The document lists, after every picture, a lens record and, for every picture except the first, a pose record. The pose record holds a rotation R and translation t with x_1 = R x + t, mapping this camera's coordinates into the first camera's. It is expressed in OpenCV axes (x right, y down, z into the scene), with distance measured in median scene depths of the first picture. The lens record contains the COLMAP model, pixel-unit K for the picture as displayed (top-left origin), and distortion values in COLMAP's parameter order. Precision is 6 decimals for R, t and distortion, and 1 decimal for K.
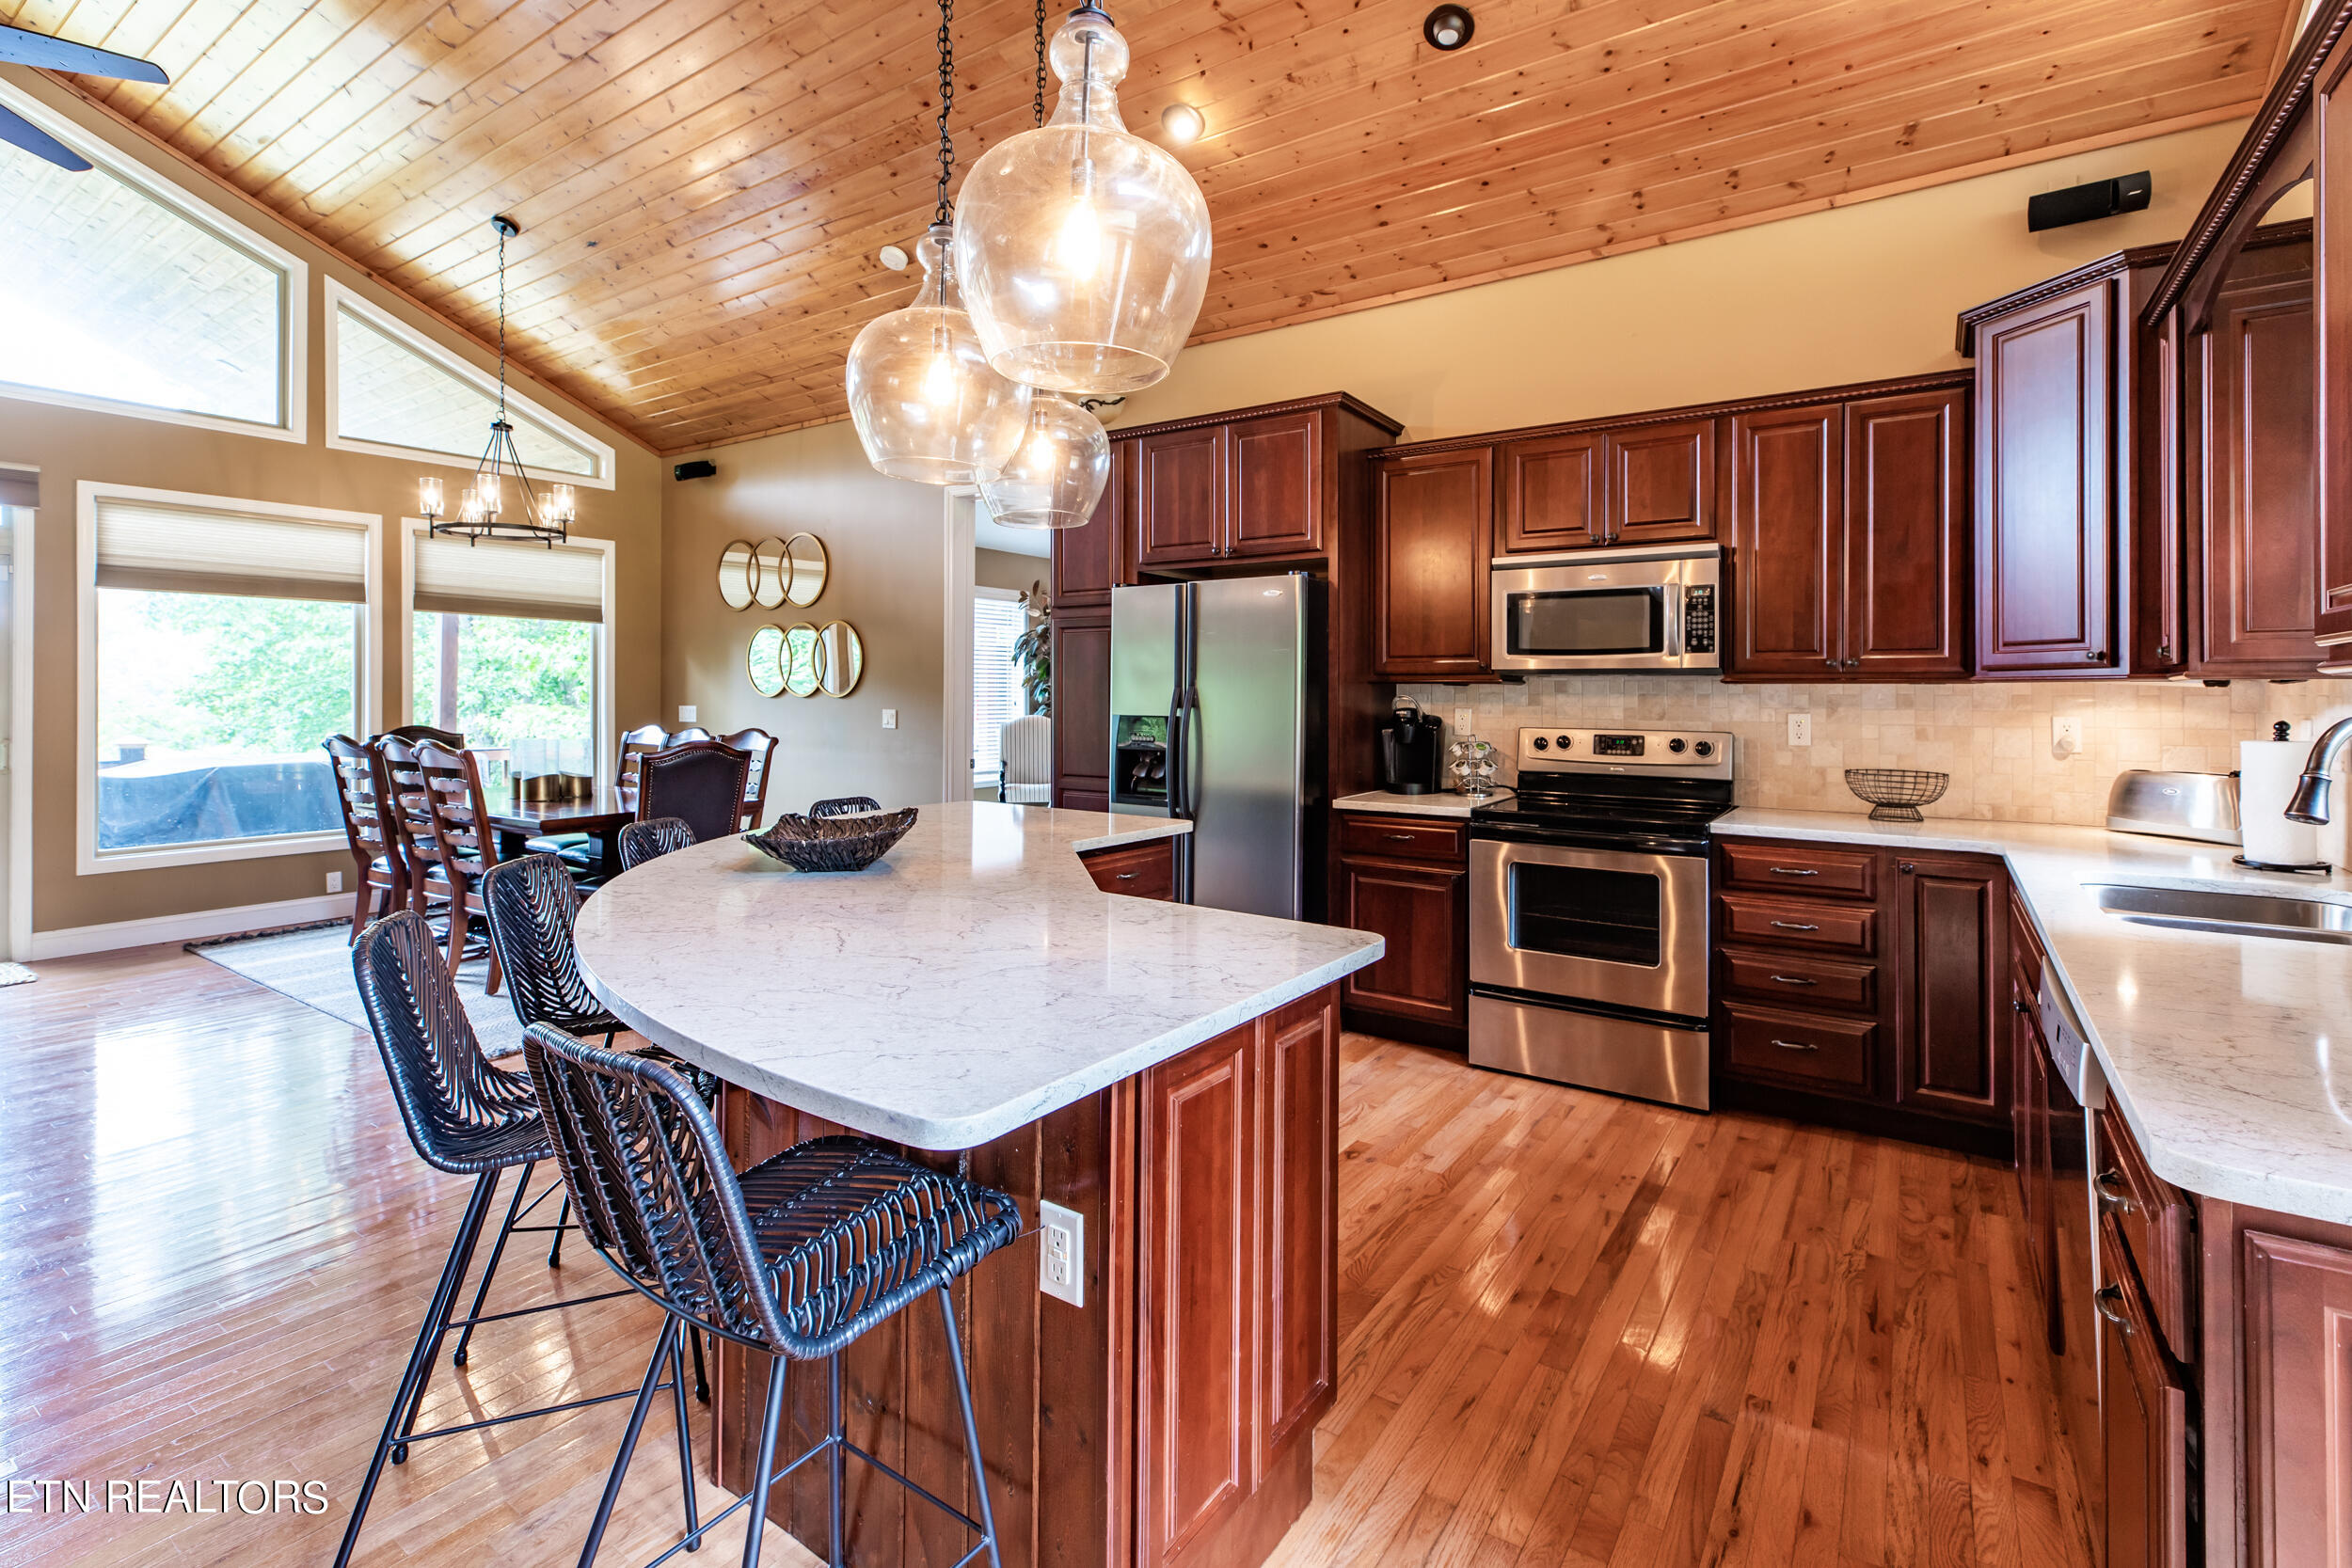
lens RADIAL K [[1104.1, 0, 1171.7], [0, 1104.1, 682.0], [0, 0, 1]] dist [0.003693, 0.000424]
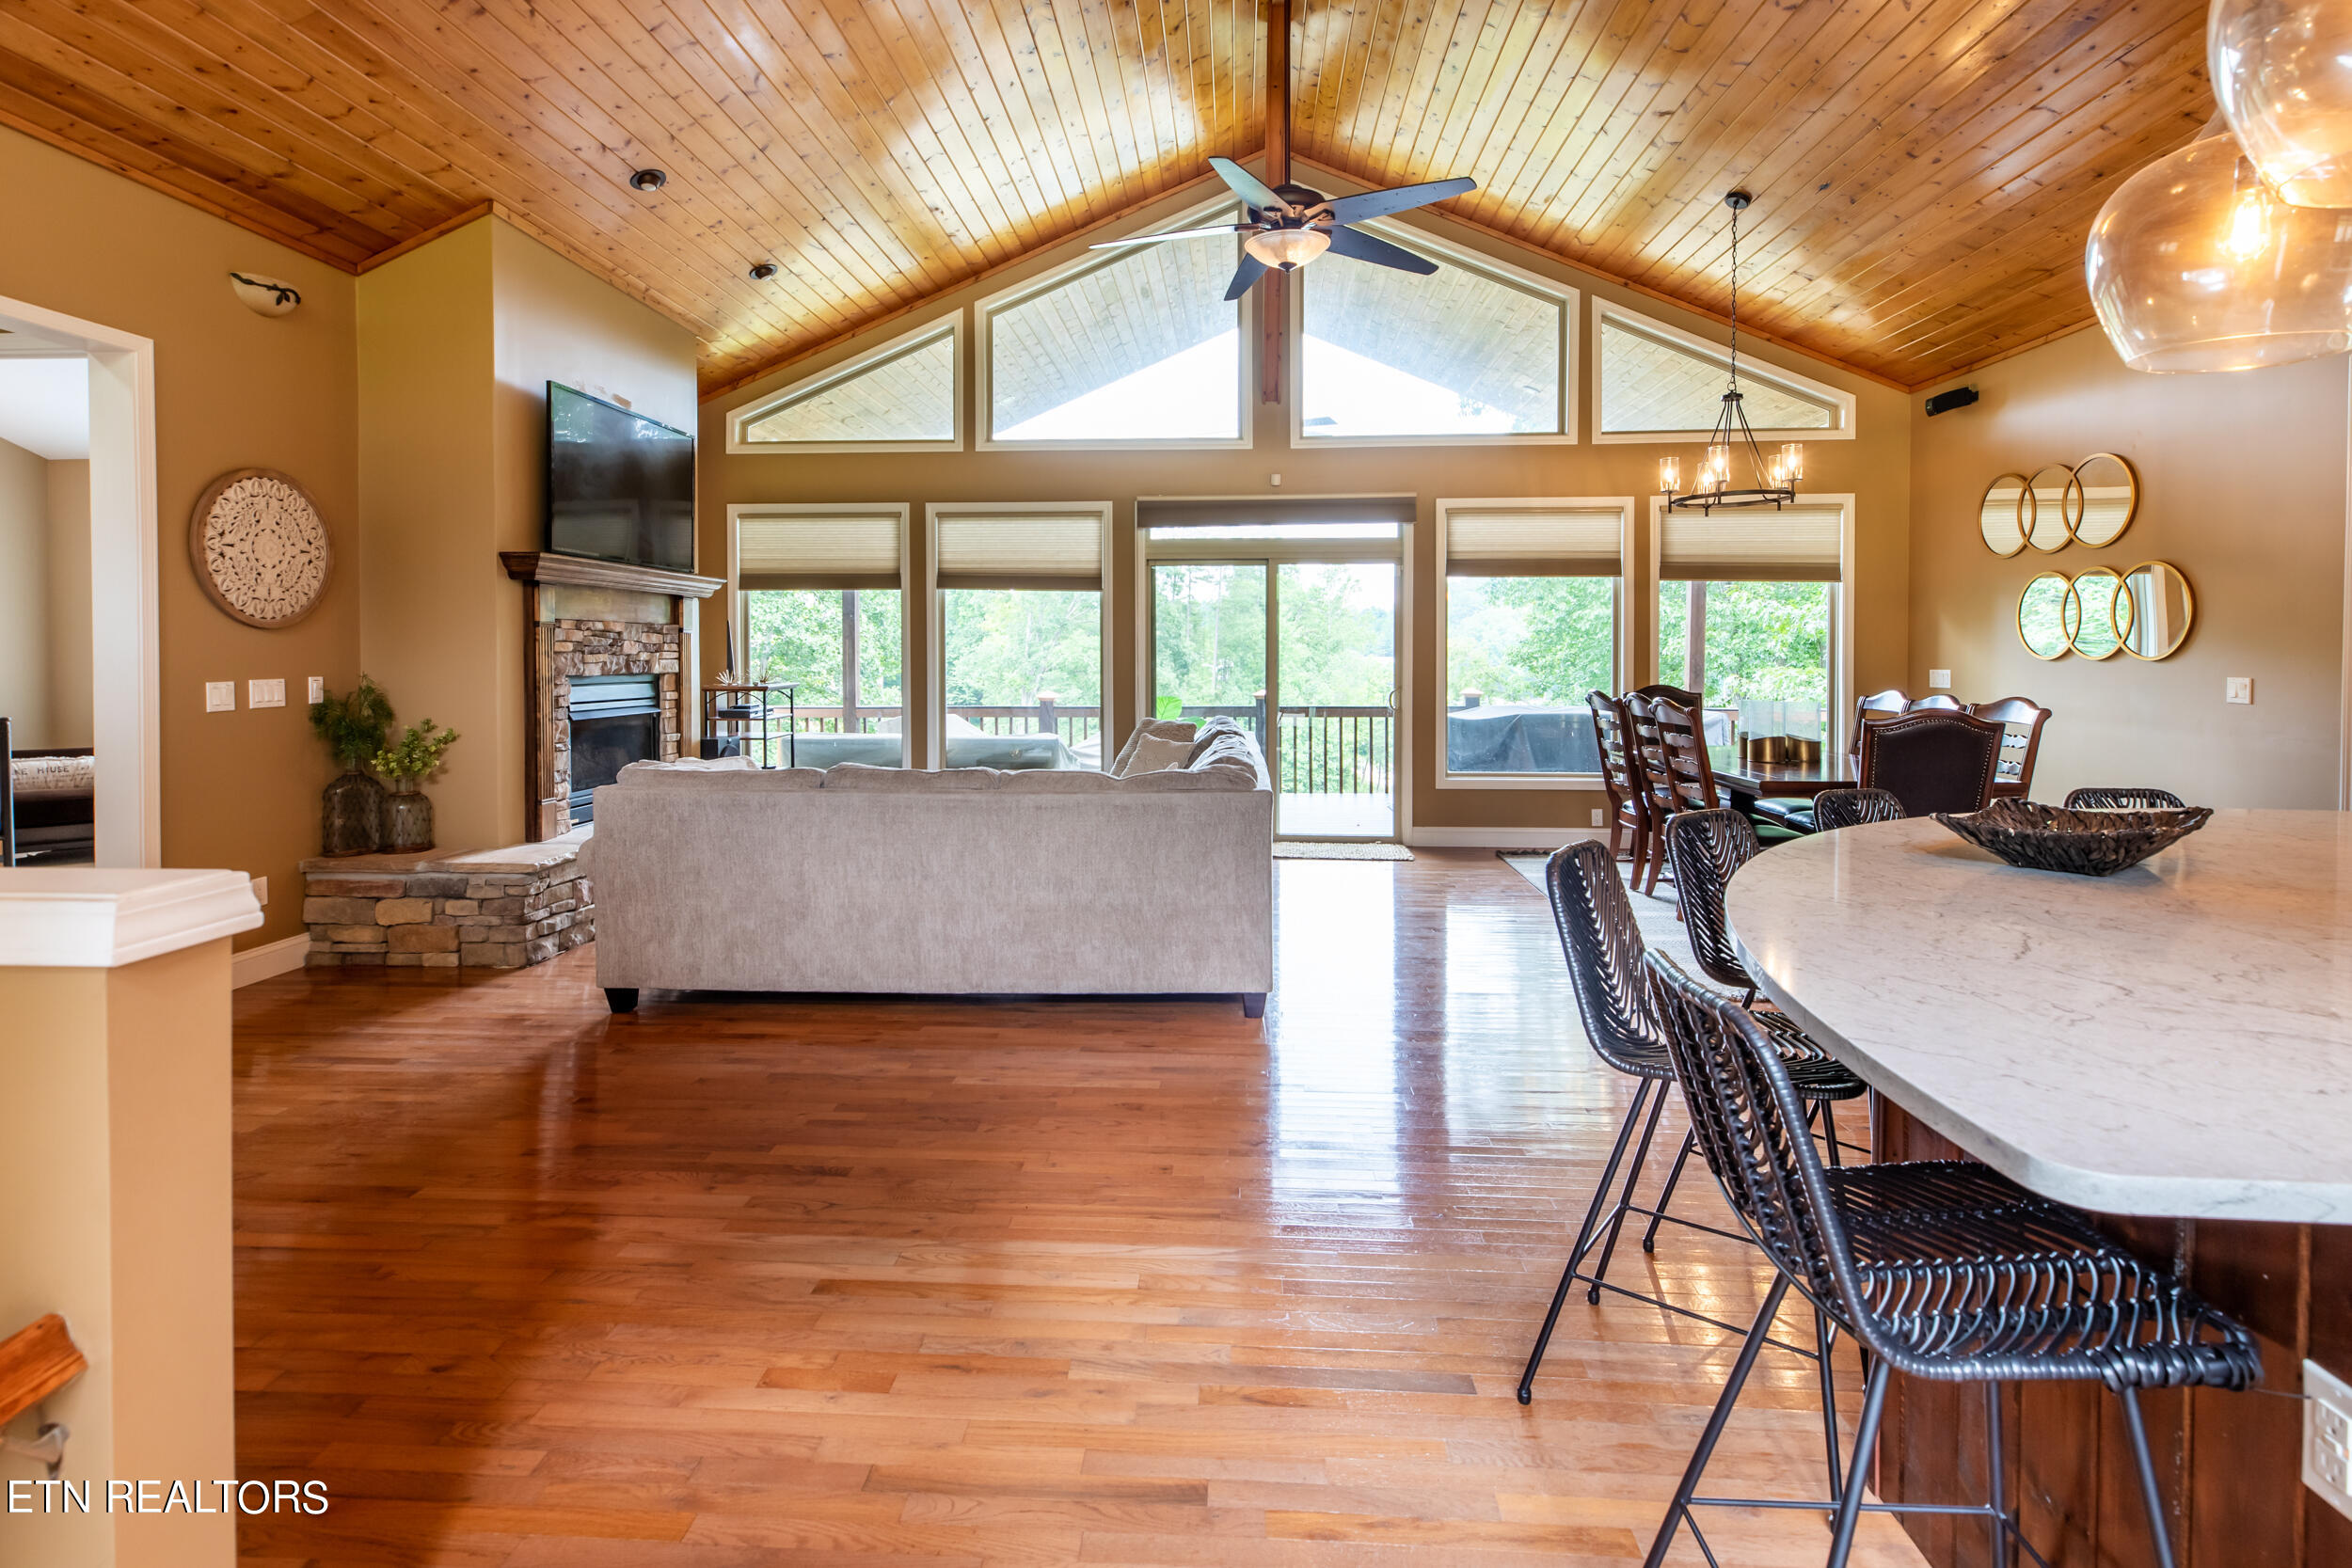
lens RADIAL K [[1124.1, 0, 1132.6], [0, 1124.1, 654.2], [0, 0, 1]] dist [-0.002780, -0.000847]
pose [[0.490840, -0.000890, -0.871249, 0.042337], [0.008751, 0.999954, 0.003908, 0.000203], [0.871206, -0.009543, 0.490825, -0.004888]]
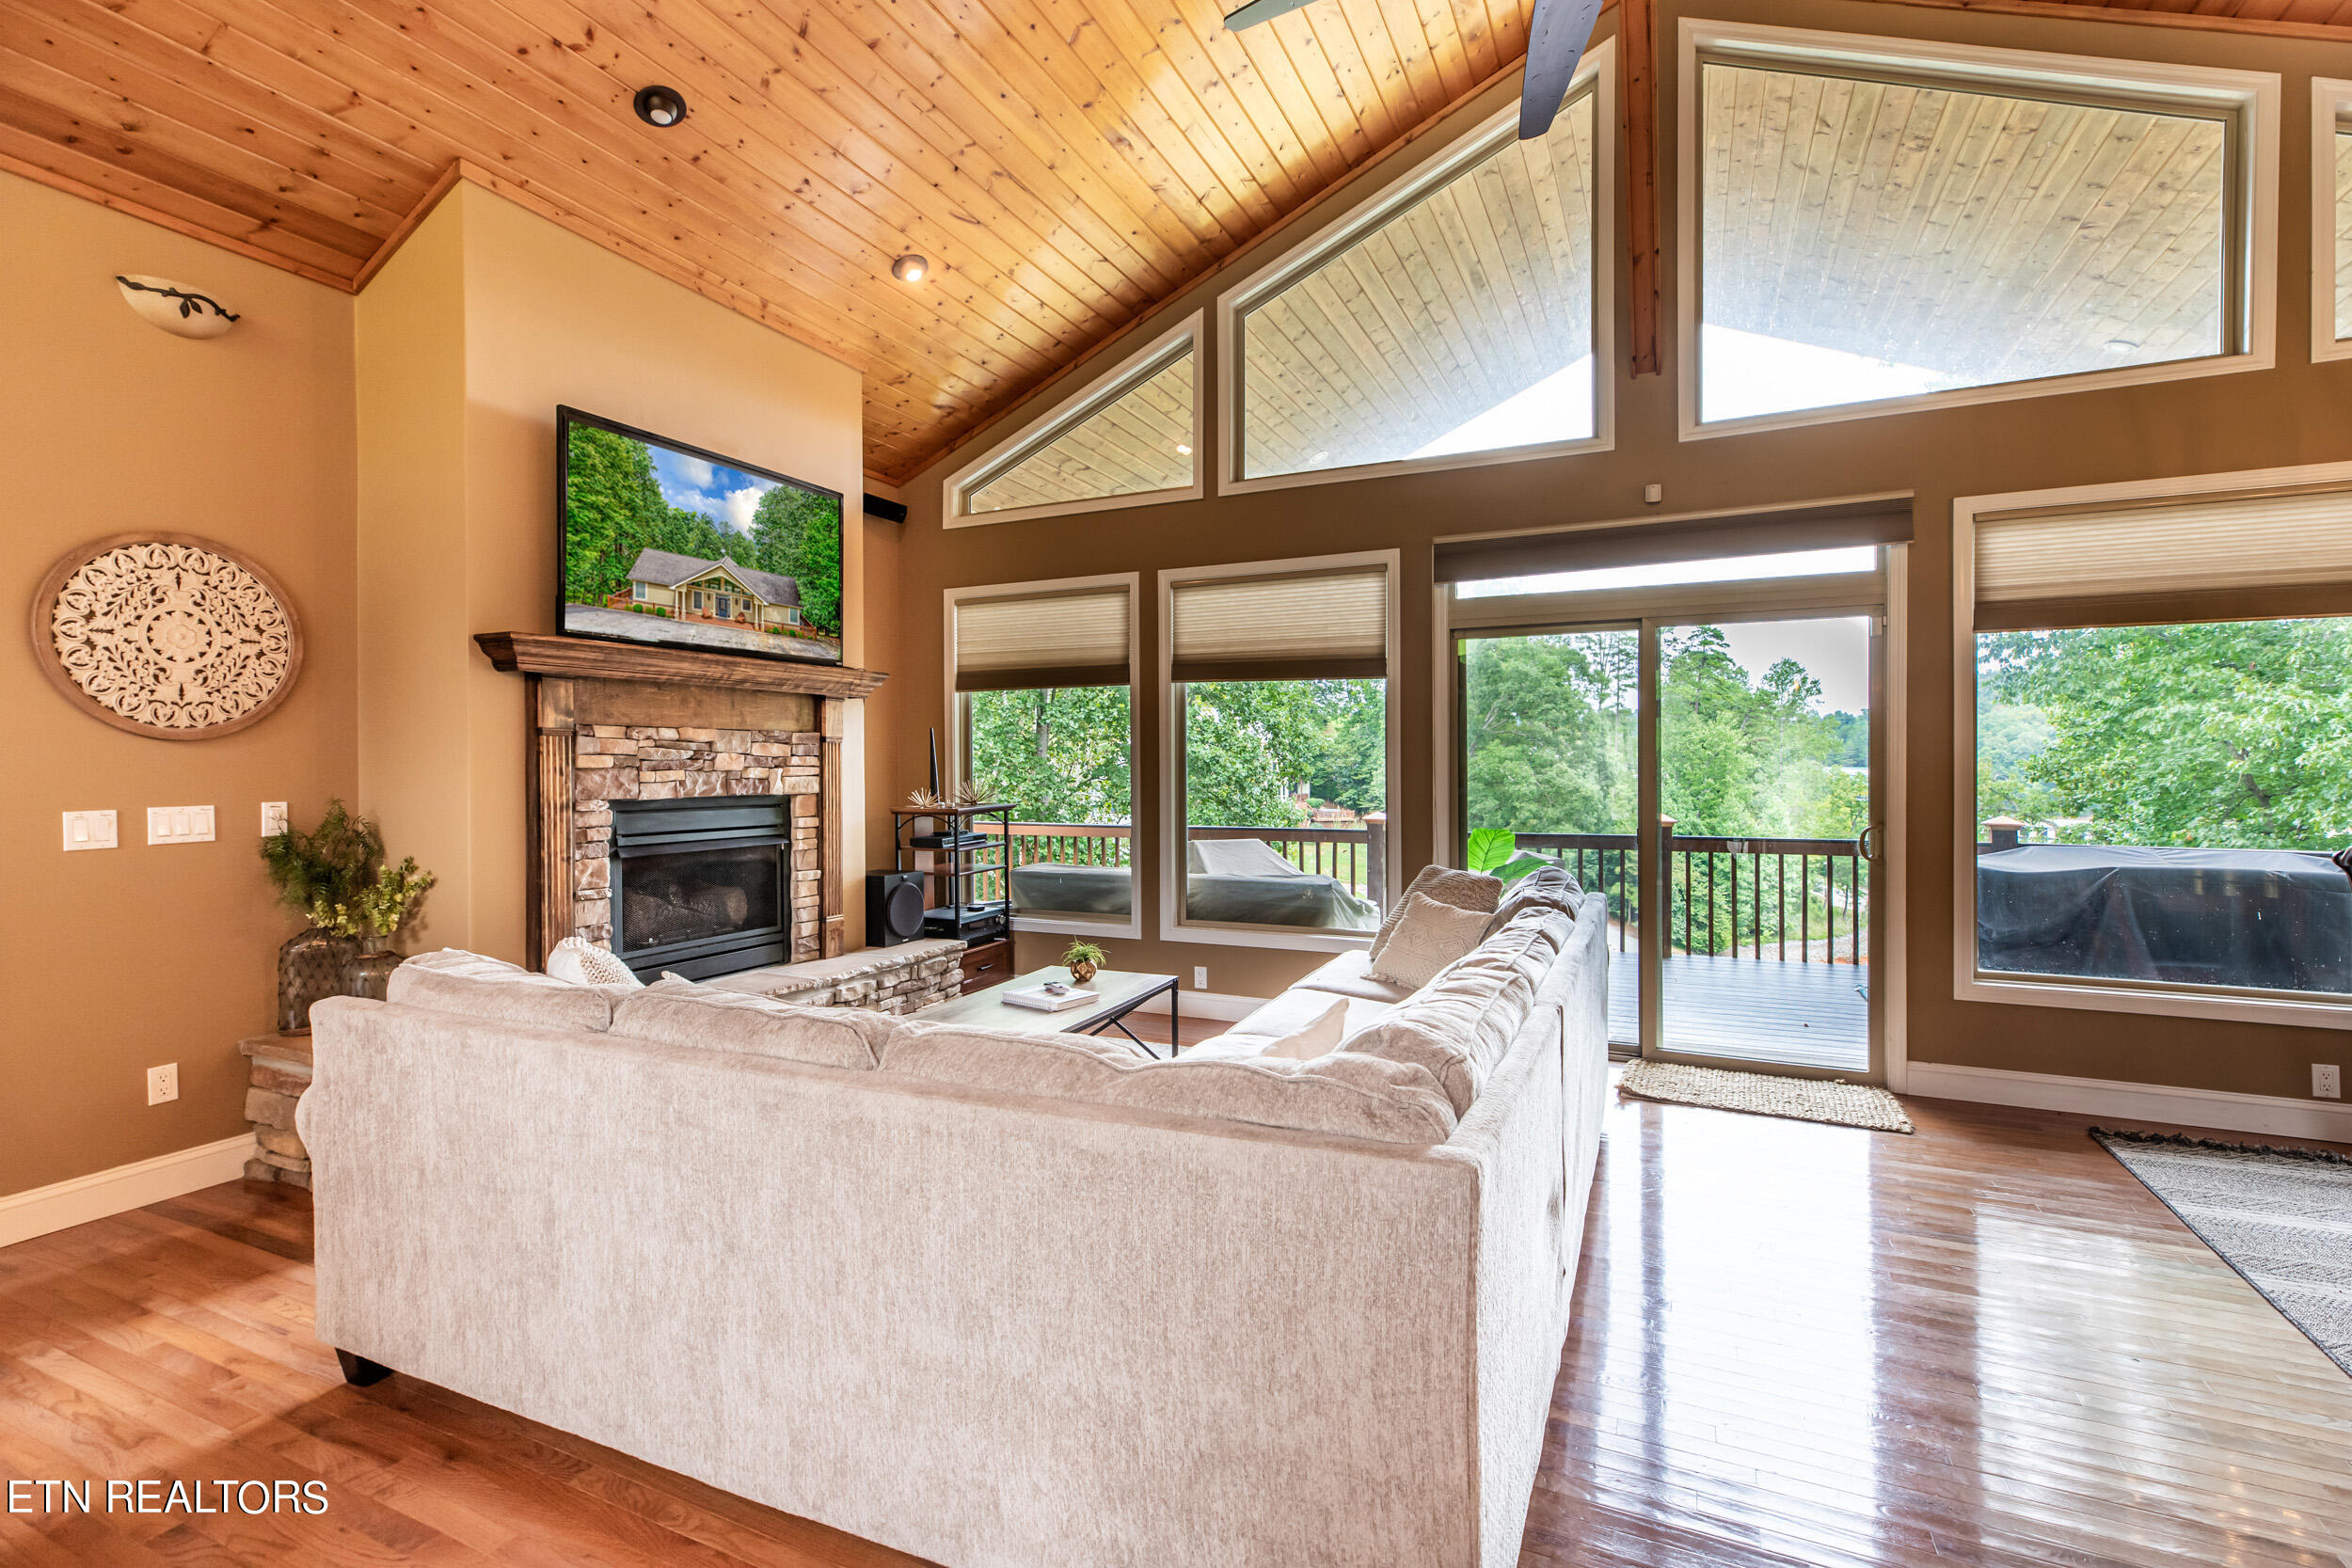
lens RADIAL K [[1057.2, 0, 1185.9], [0, 1057.2, 765.8], [0, 0, 1]] dist [0.003950, 0.001177]
pose [[0.170563, -0.001738, -0.985345, -0.439309], [0.012876, 0.999917, 0.000465, 0.000668], [0.985263, -0.012766, 0.170571, 0.431342]]
